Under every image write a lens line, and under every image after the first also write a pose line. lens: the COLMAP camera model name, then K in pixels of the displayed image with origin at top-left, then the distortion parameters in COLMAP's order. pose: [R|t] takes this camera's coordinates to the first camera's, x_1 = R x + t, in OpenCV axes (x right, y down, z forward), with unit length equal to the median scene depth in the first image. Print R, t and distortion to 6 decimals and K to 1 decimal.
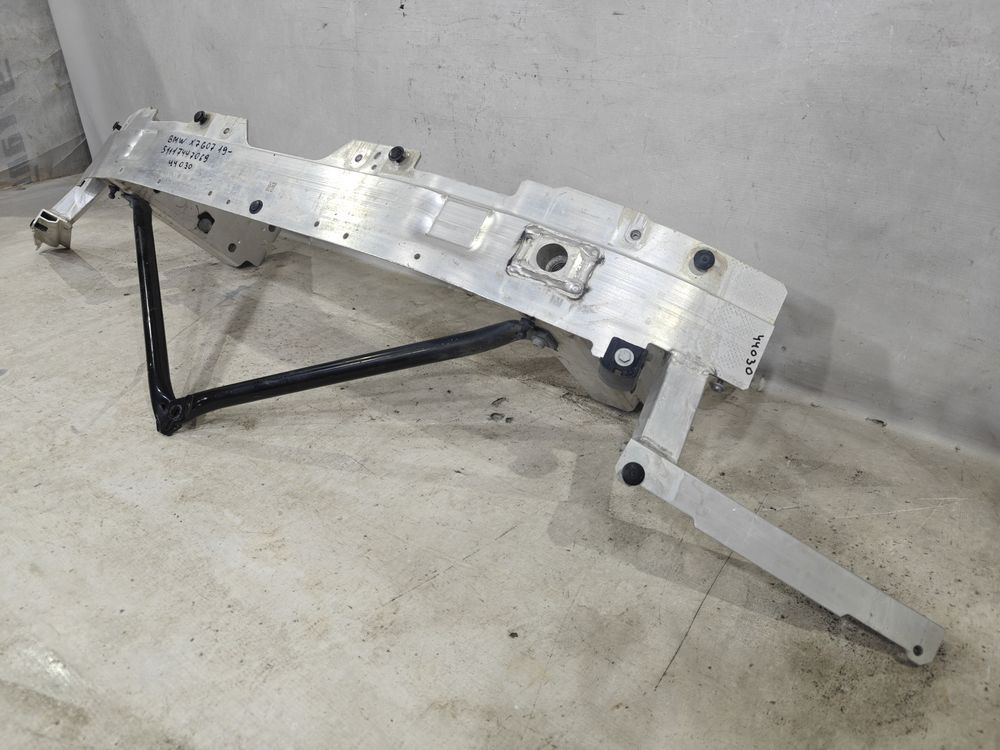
lens RADIAL K [[685.0, 0, 492.2], [0, 685.0, 374.6], [0, 0, 1]] dist [0.045844, -0.047602]
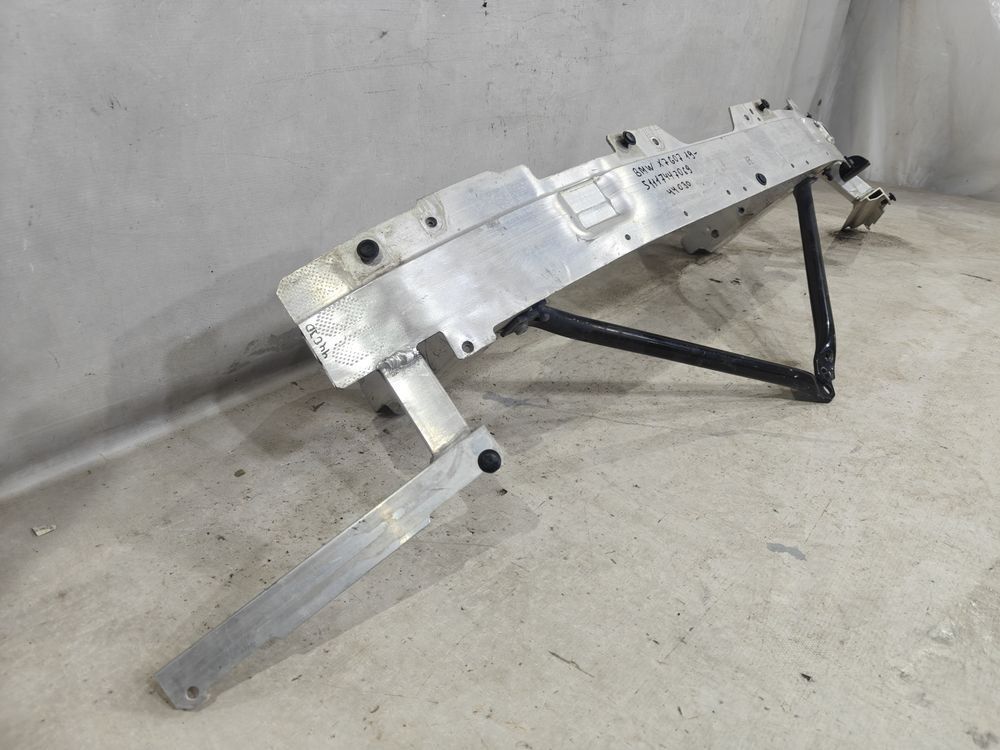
lens RADIAL K [[685.0, 0, 503.8], [0, 685.0, 376.3], [0, 0, 1]] dist [0.045844, -0.047602]
pose [[0.064077, -0.480248, 0.874789, -1.326024], [0.490978, 0.778332, 0.391331, -0.564232], [-0.868812, 0.404427, 0.285664, 1.044057]]
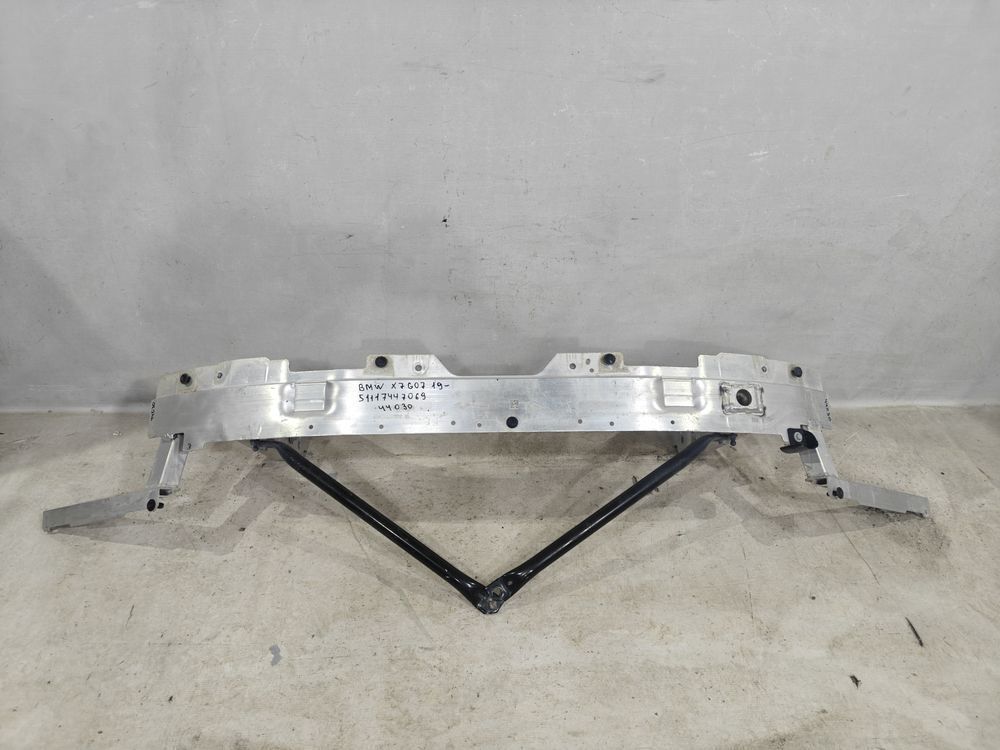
lens RADIAL K [[685.0, 0, 496.5], [0, 685.0, 379.2], [0, 0, 1]] dist [0.045844, -0.047602]
pose [[0.775473, -0.334563, 0.535452, -0.937602], [0.309992, 0.940562, 0.138737, -0.461398], [-0.550042, 0.058399, 0.833093, -0.085737]]
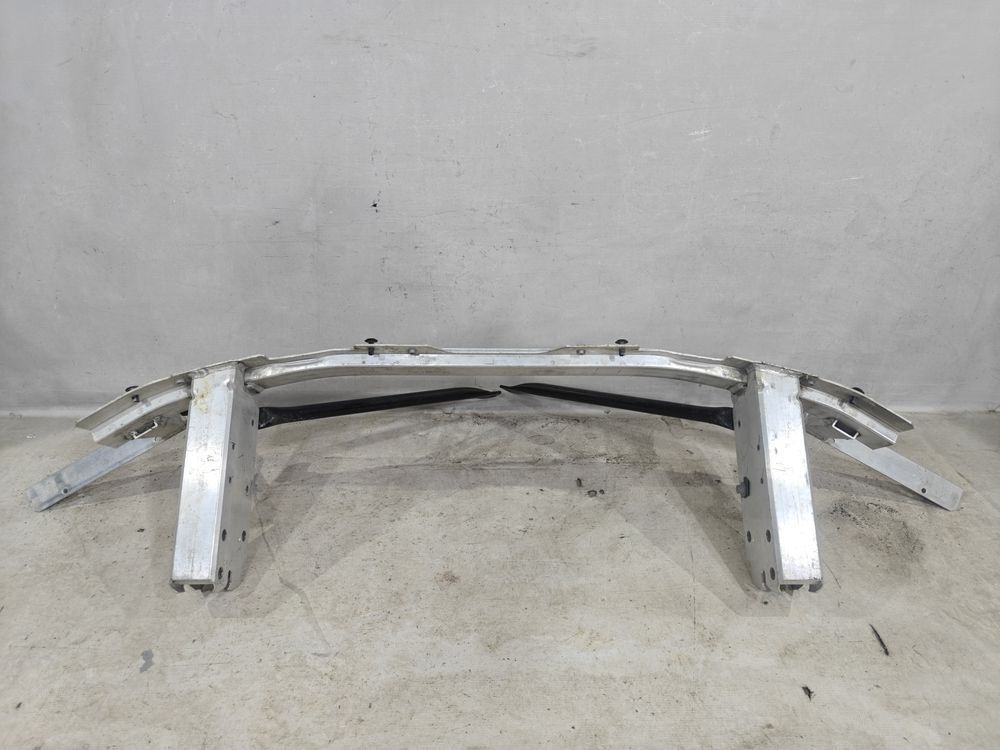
lens RADIAL K [[685.0, 0, 498.4], [0, 685.0, 377.1], [0, 0, 1]] dist [0.045844, -0.047602]
pose [[0.783386, -0.283775, 0.552972, -0.804873], [0.310871, 0.949301, 0.046758, -0.271563], [-0.538205, 0.135273, 0.831887, -0.075844]]
